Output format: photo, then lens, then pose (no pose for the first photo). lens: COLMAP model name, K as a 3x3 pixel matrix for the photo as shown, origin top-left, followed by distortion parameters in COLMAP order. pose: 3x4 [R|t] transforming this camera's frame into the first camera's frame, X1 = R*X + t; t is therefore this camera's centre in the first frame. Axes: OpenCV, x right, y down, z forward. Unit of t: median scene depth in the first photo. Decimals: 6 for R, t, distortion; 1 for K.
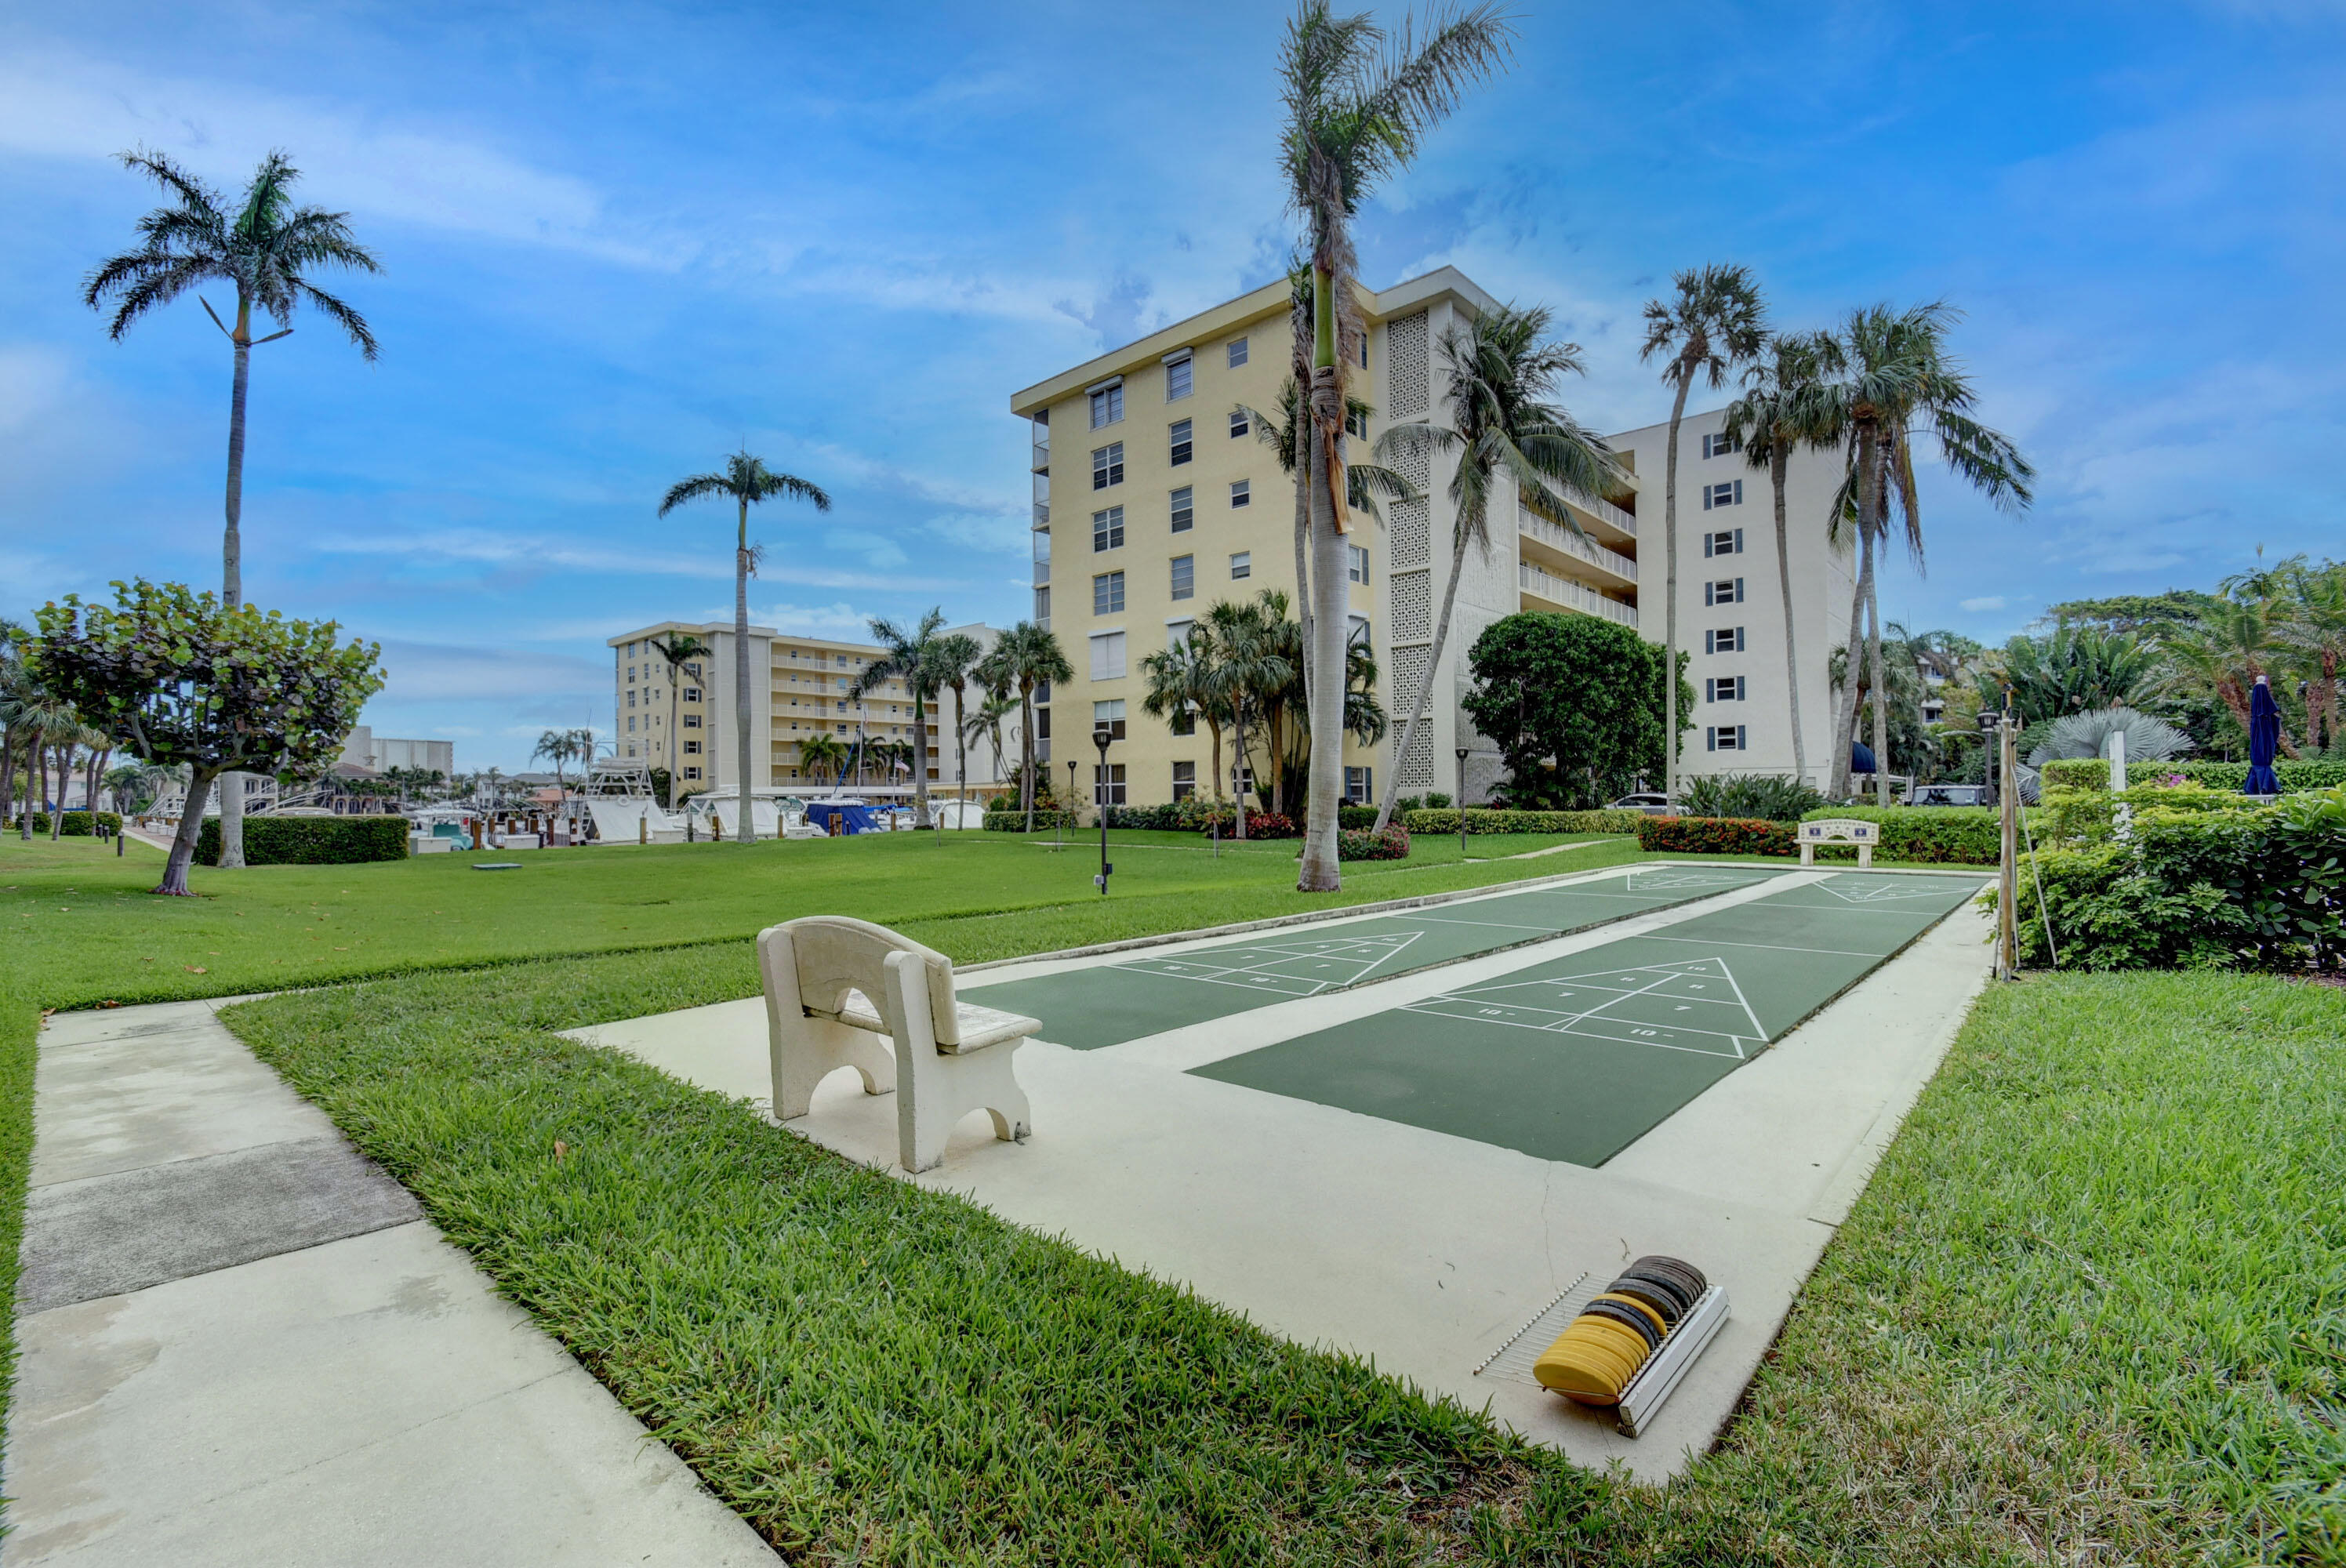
lens RADIAL K [[1035.1, 0, 1161.7], [0, 1035.1, 780.2], [0, 0, 1]] dist [-0.011573, -0.000388]
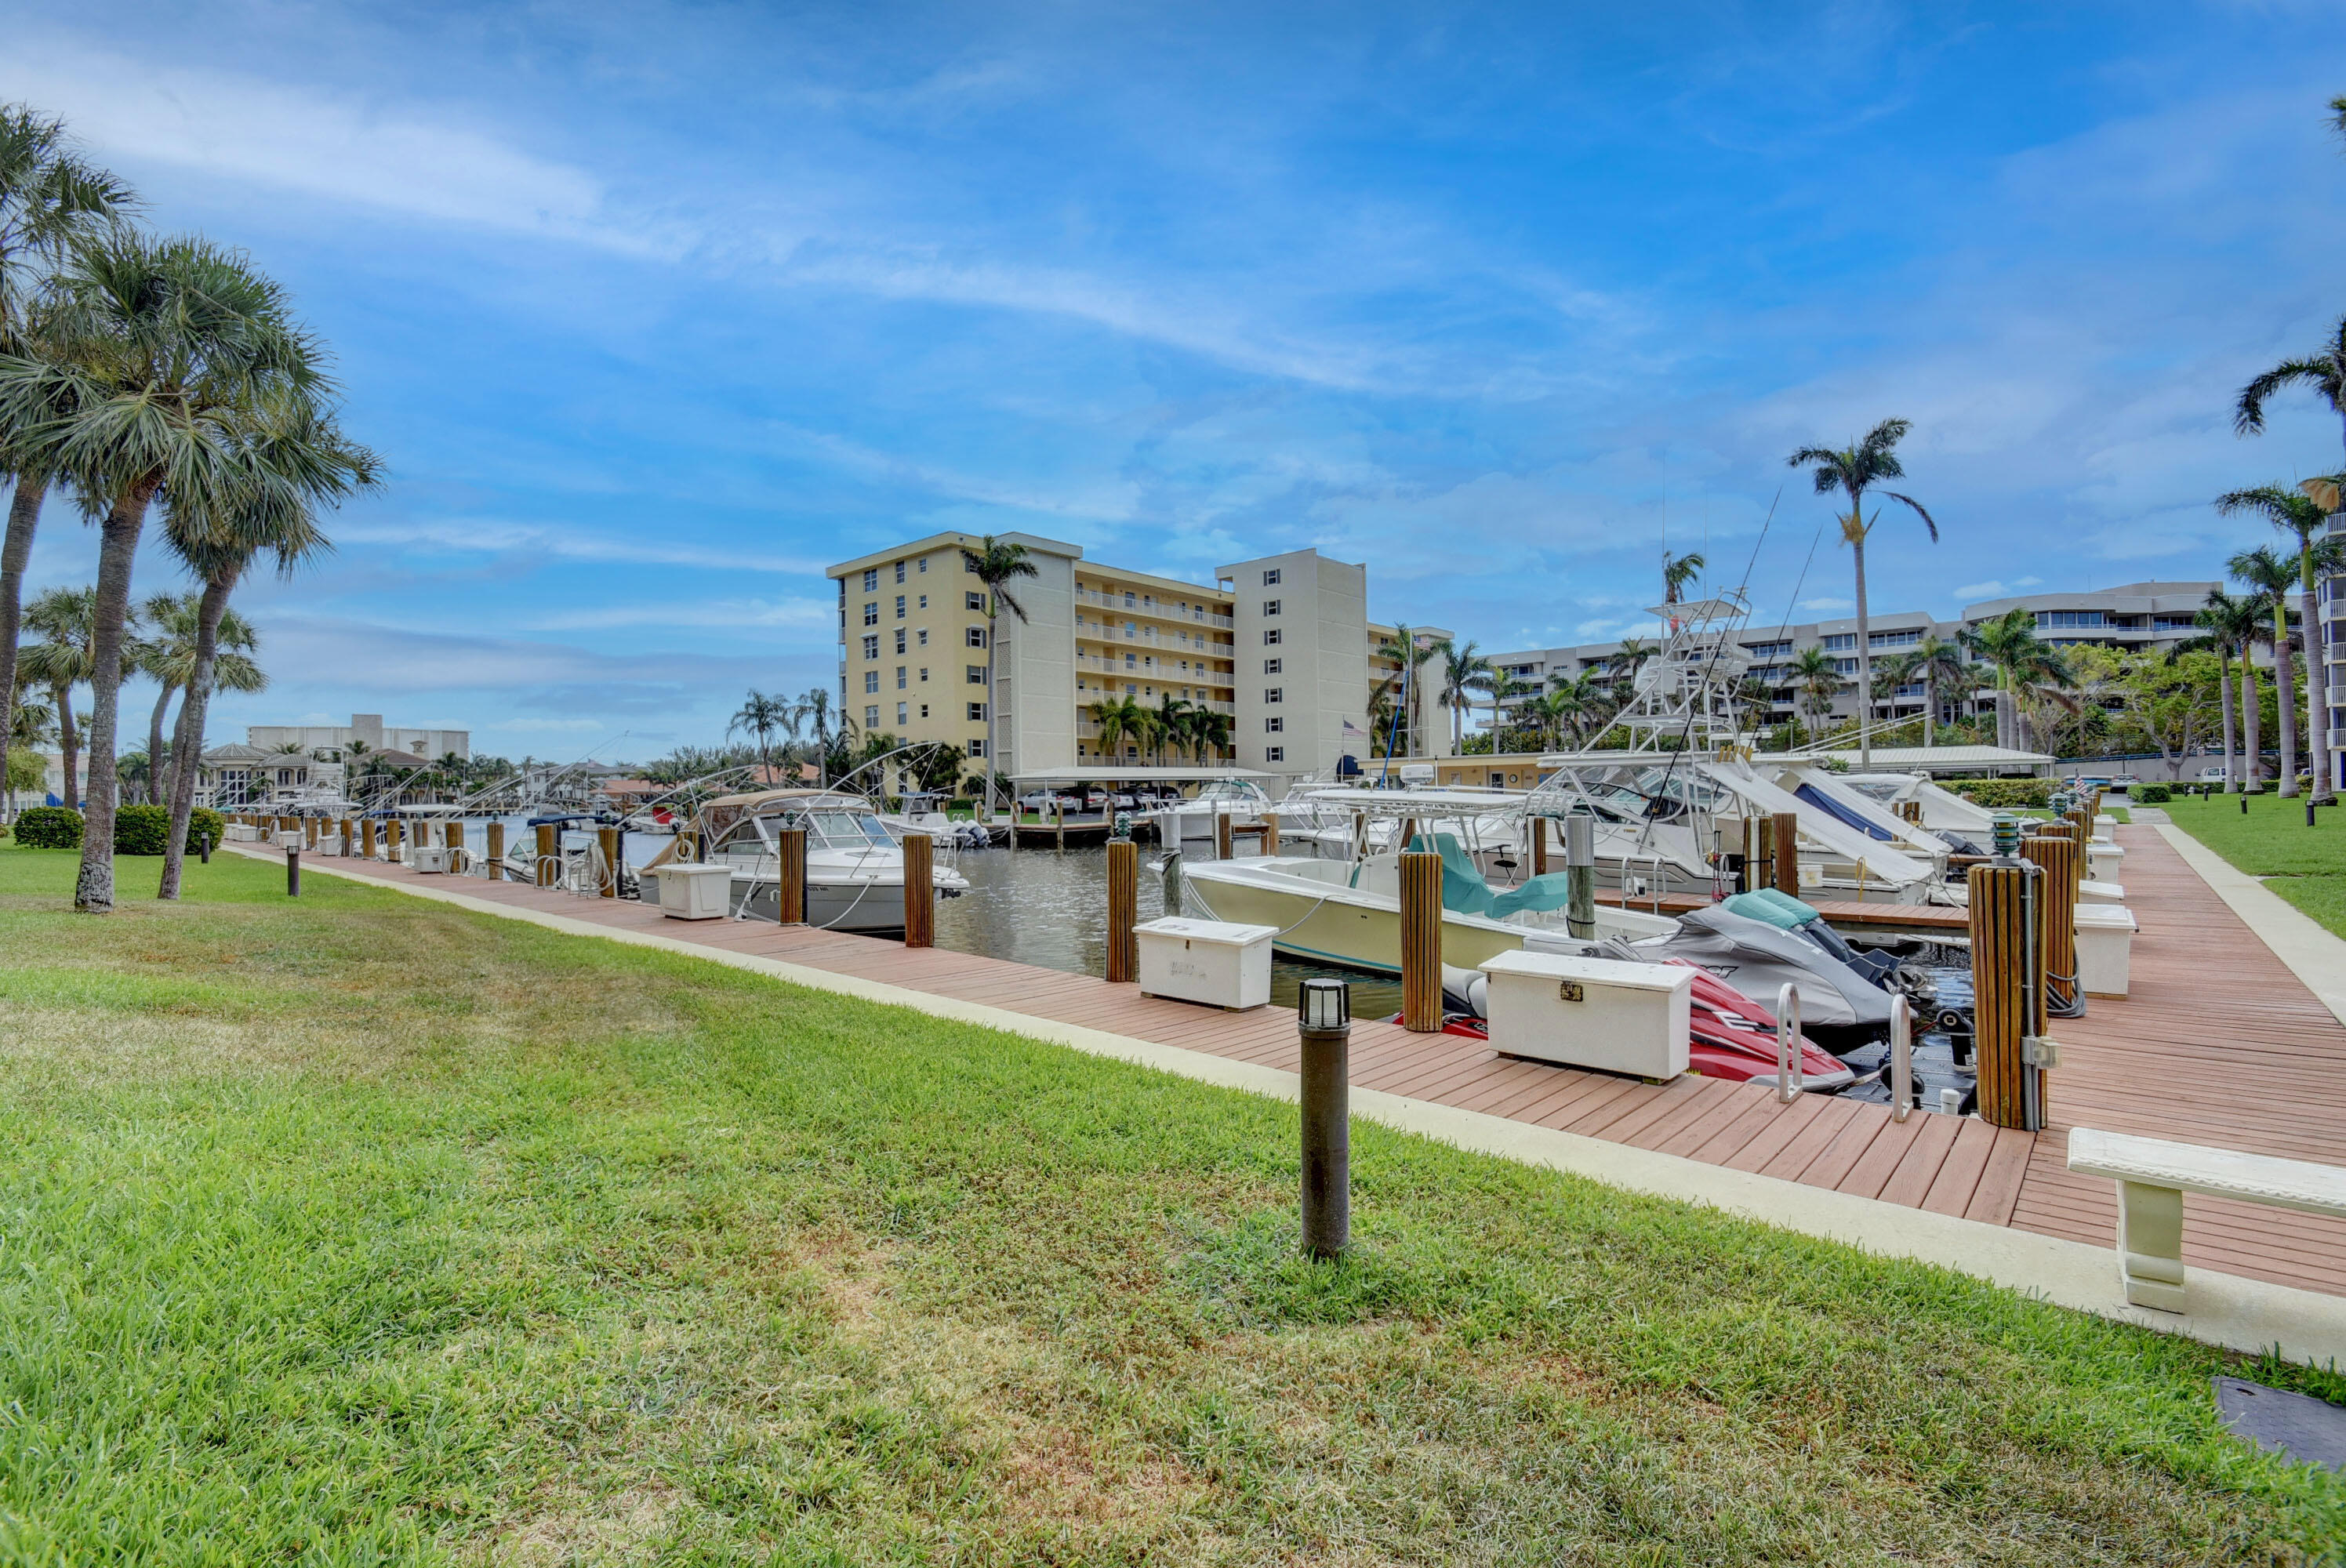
lens RADIAL K [[1045.8, 0, 1175.3], [0, 1045.8, 761.9], [0, 0, 1]] dist [0.000364, -0.012048]
pose [[0.999988, -0.004248, 0.002623, -0.291442], [0.004270, 0.999955, -0.008414, 0.007575], [-0.002587, 0.008426, 0.999961, 0.268895]]
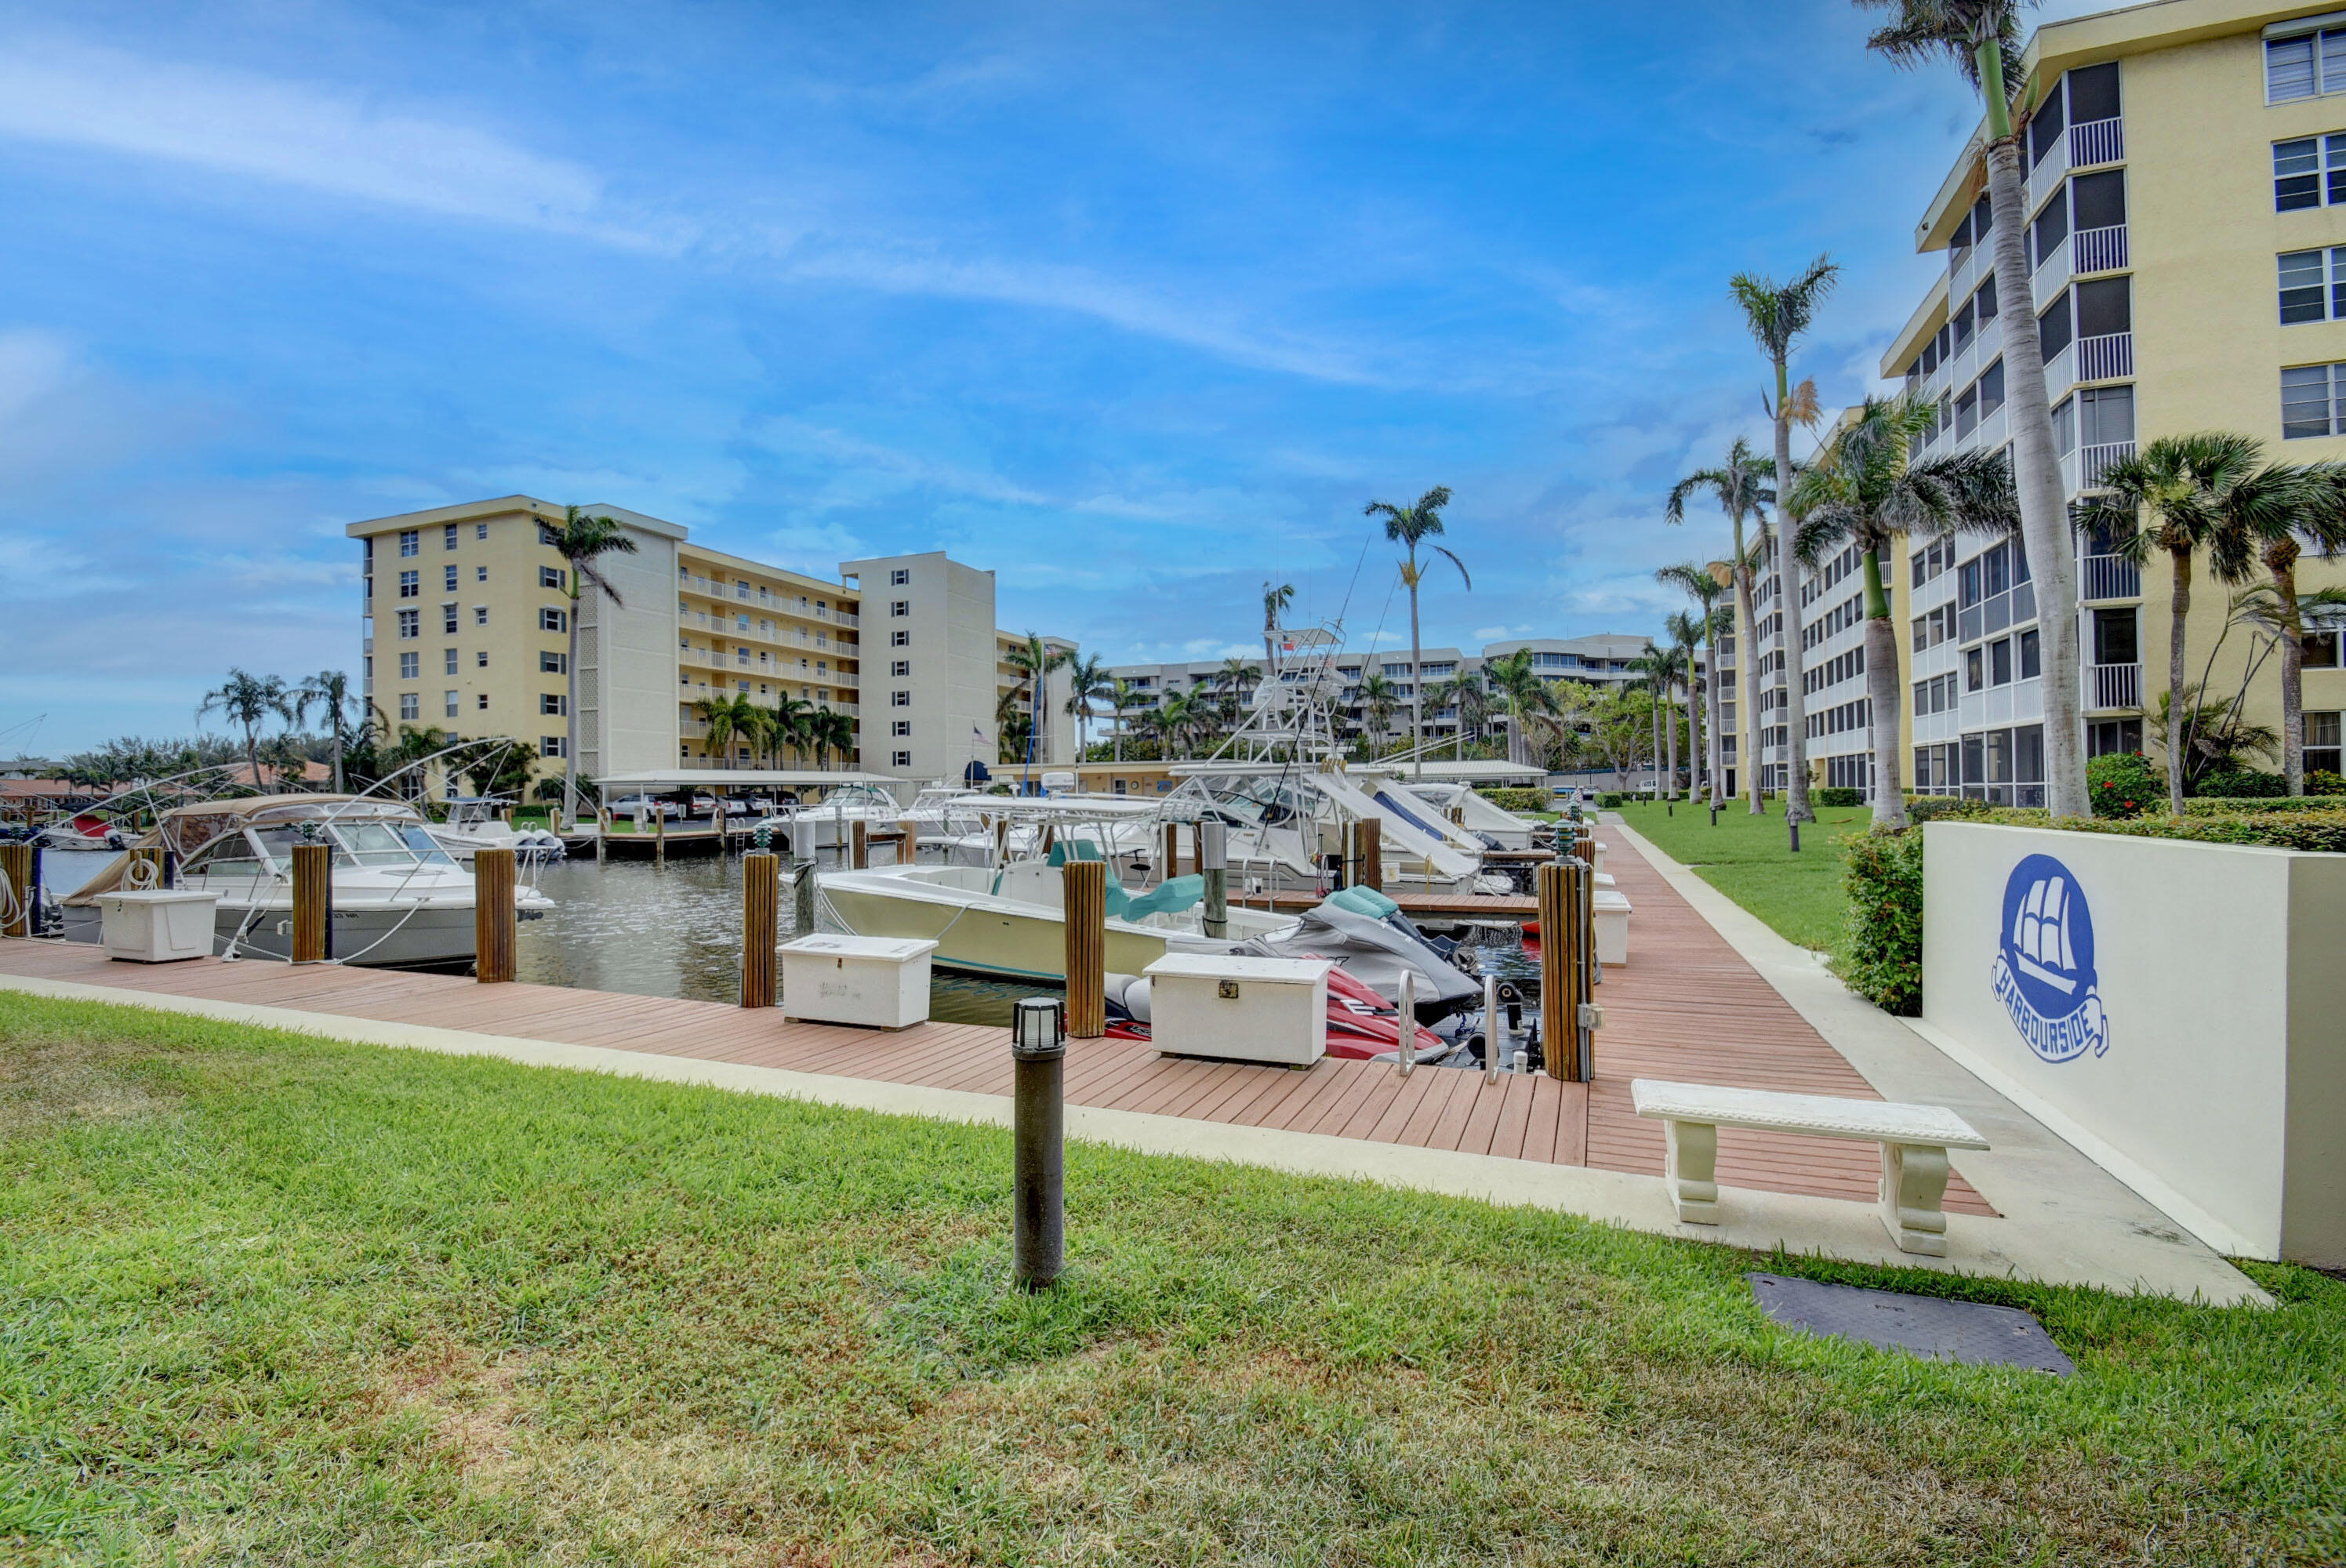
lens RADIAL K [[1034.5, 0, 1177.7], [0, 1034.5, 757.5], [0, 0, 1]] dist [0.013121, -0.020999]
pose [[0.933094, 0.011979, 0.359433, -0.298620], [-0.005959, 0.999823, -0.017853, 0.007035], [-0.359583, 0.014517, 0.933000, 0.273603]]
